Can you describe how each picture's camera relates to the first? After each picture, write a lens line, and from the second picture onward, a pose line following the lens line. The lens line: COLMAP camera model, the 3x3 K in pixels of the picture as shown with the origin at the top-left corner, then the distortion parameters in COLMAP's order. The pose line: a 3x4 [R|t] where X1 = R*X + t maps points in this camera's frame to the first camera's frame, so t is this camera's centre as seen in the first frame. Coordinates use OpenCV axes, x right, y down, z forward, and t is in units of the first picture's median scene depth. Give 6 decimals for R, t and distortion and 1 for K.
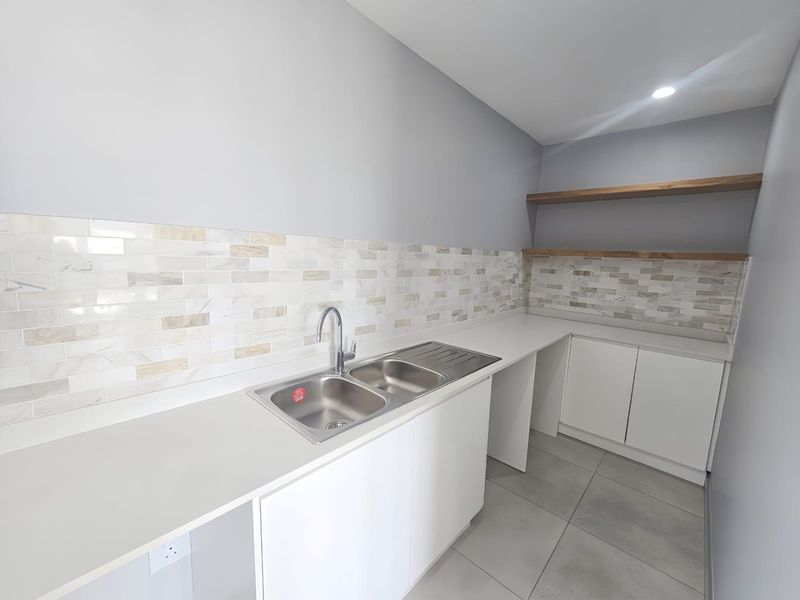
lens RADIAL K [[327.6, 0, 400.3], [0, 327.6, 302.0], [0, 0, 1]] dist [0.004372, 0.000314]
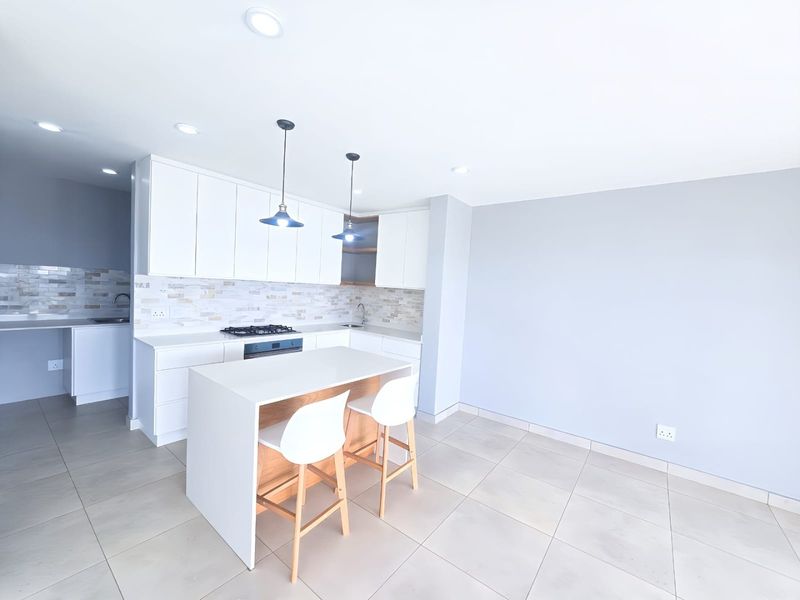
lens RADIAL K [[327.6, 0, 399.3], [0, 327.6, 300.5], [0, 0, 1]] dist [0.004372, 0.000314]
pose [[0.996664, 0.016424, 0.079949, 2.305387], [-0.008969, 0.995652, -0.092723, 0.372505], [-0.081124, 0.091697, 0.992477, -2.445092]]
